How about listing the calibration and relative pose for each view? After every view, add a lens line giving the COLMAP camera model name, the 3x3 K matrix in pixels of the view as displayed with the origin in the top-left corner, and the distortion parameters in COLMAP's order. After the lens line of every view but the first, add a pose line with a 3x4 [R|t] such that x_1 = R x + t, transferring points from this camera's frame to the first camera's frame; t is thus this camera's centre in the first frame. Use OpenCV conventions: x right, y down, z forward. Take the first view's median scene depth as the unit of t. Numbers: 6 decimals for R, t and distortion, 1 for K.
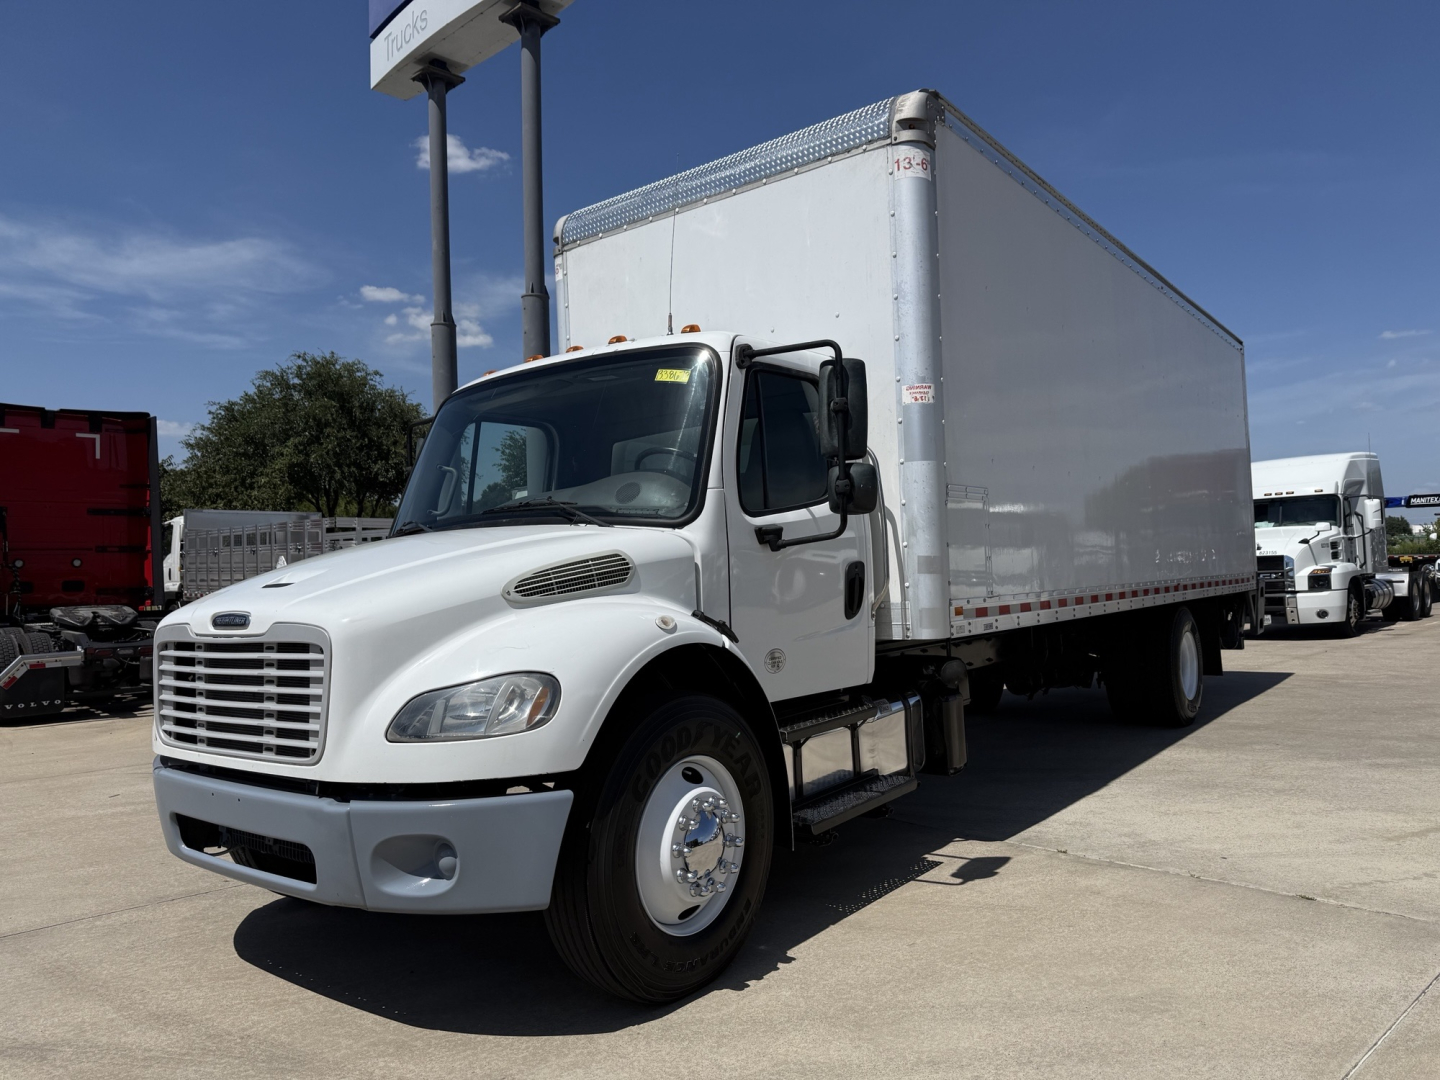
lens RADIAL K [[1017.3, 0, 730.7], [0, 1017.3, 538.1], [0, 0, 1]] dist [0.052808, -0.048308]
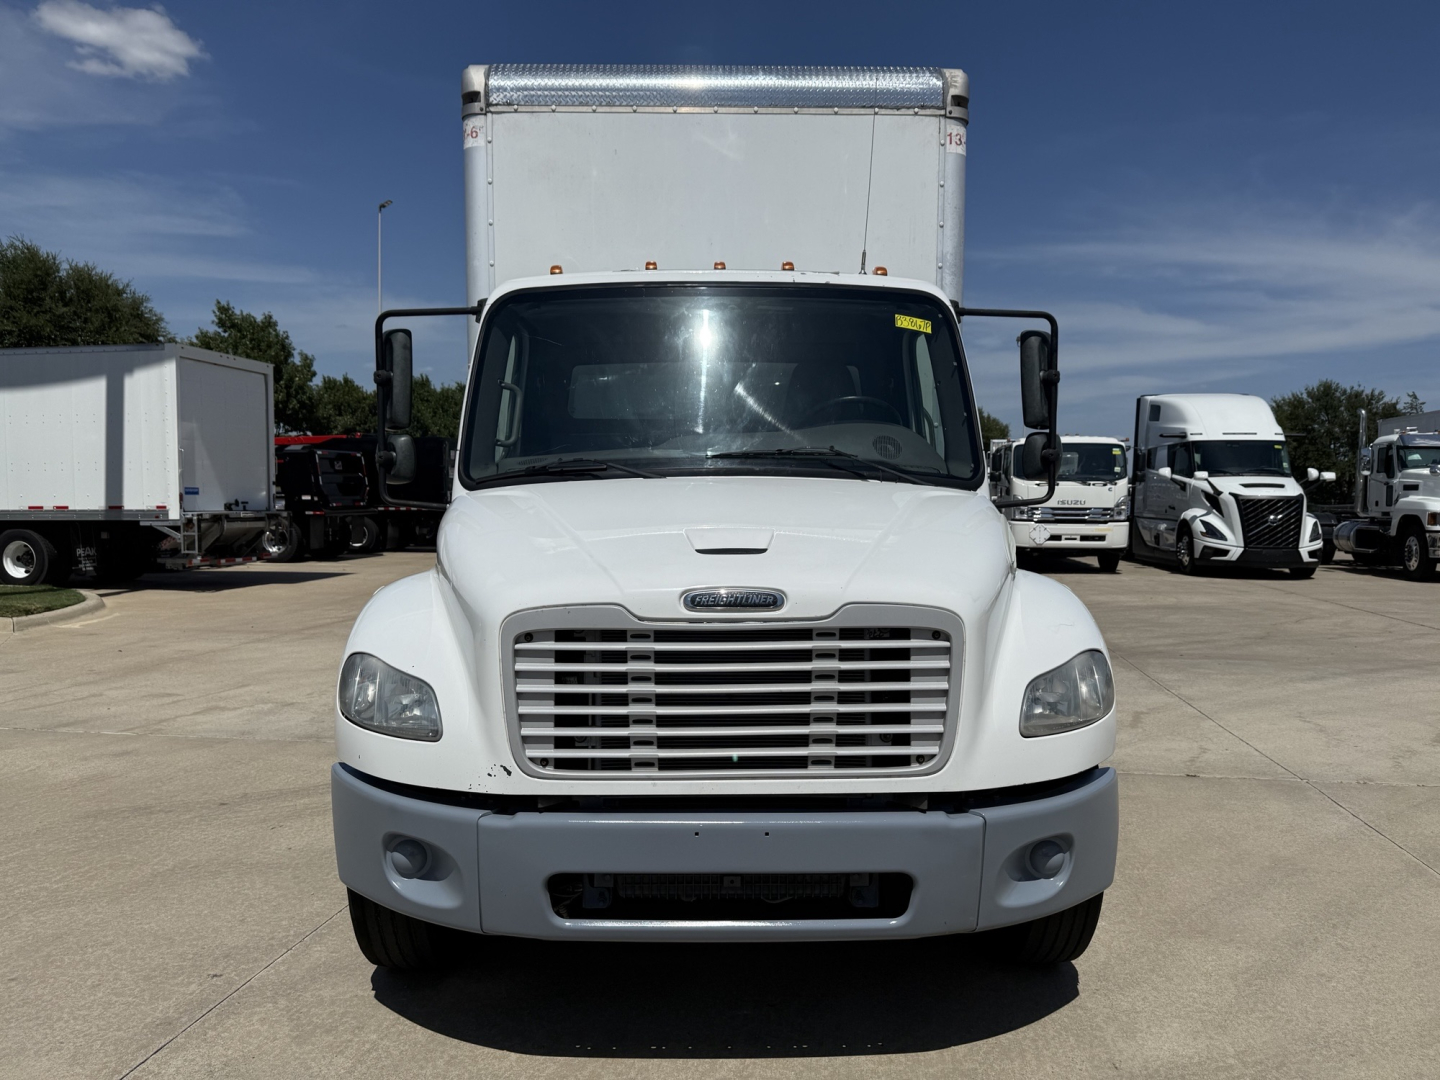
lens RADIAL K [[1017.3, 0, 721.4], [0, 1017.3, 538.8], [0, 0, 1]] dist [0.052808, -0.048308]
pose [[0.777507, 0.008336, 0.628819, -0.880287], [-0.053320, 0.997185, 0.052709, -0.001604], [-0.626610, -0.074510, 0.775763, 0.402713]]
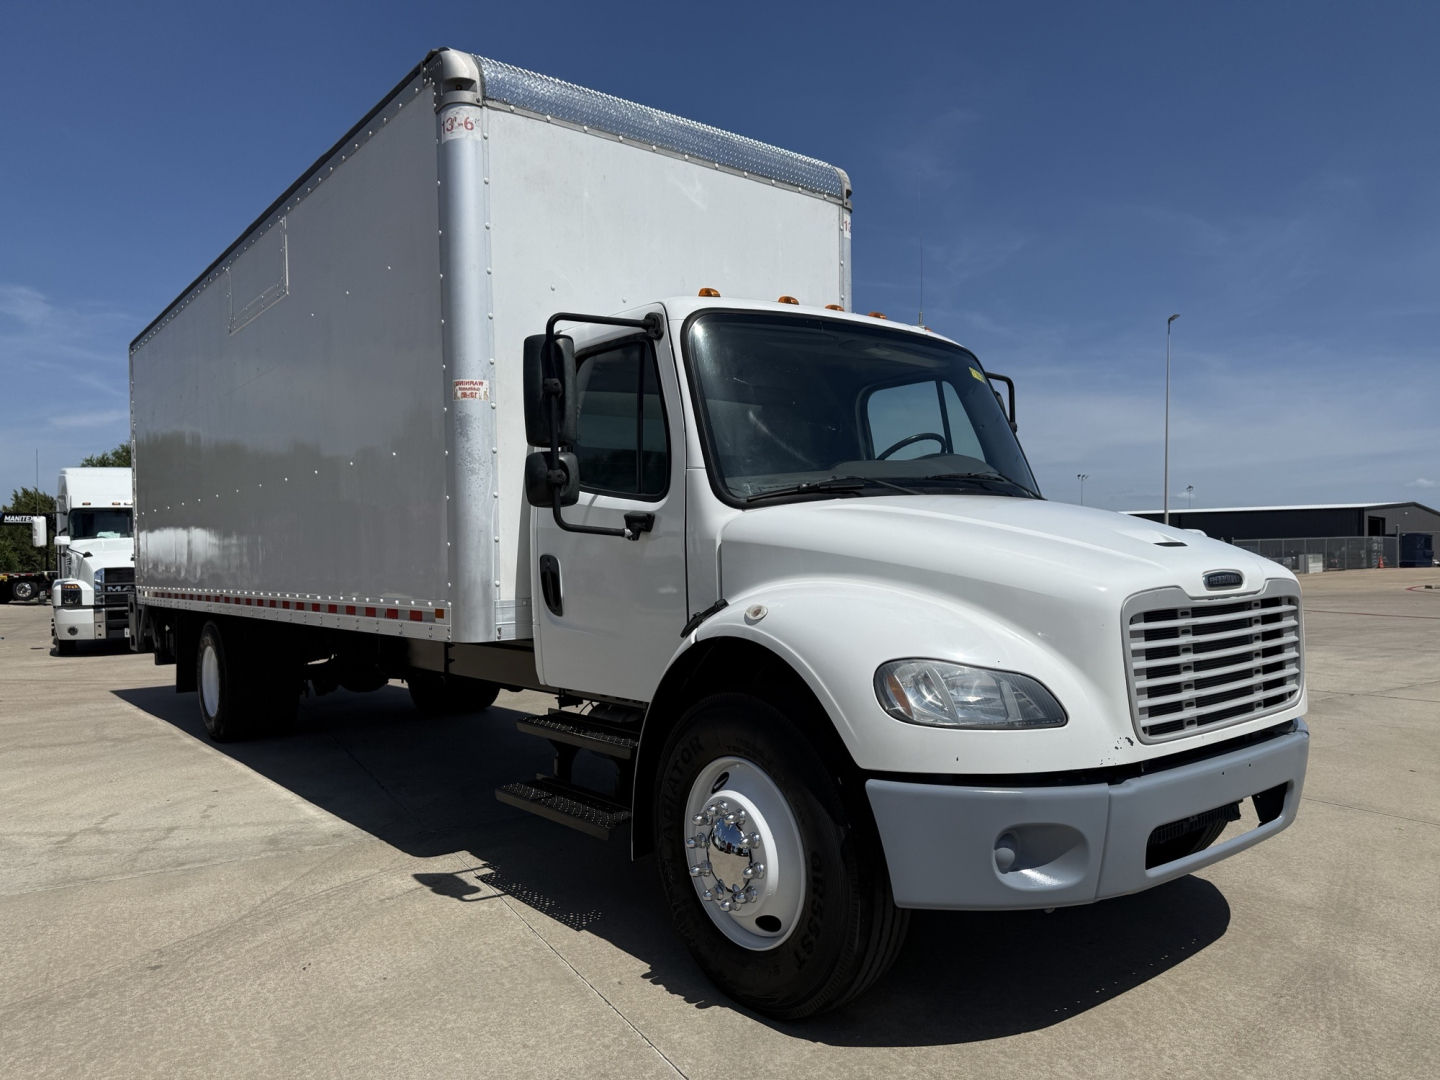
lens RADIAL K [[1017.3, 0, 712.2], [0, 1017.3, 544.5], [0, 0, 1]] dist [0.052808, -0.048308]
pose [[0.235105, 0.038985, 0.971188, -1.375964], [-0.021405, 0.999161, -0.034927, 0.083650], [-0.971734, -0.012576, 0.235742, 1.132864]]
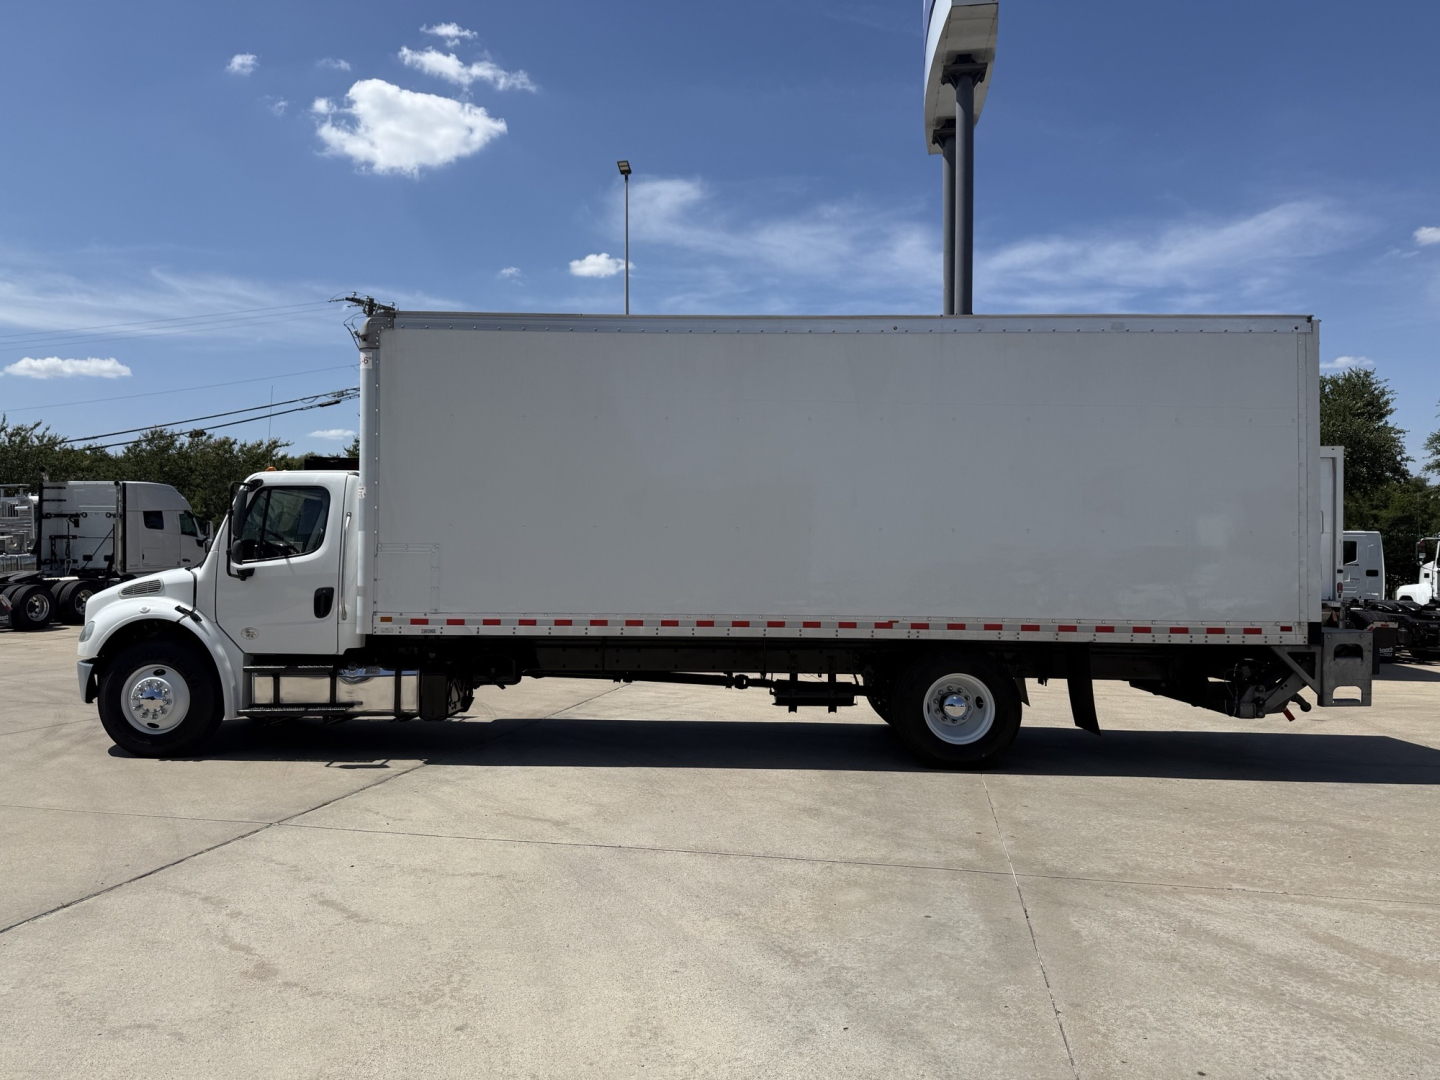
lens RADIAL K [[1017.3, 0, 721.6], [0, 1017.3, 543.2], [0, 0, 1]] dist [0.052808, -0.048308]
pose [[0.580047, 0.021665, -0.814295, 2.514587], [0.002458, 0.999595, 0.028346, -0.131919], [0.814580, -0.018444, 0.579759, 0.615123]]
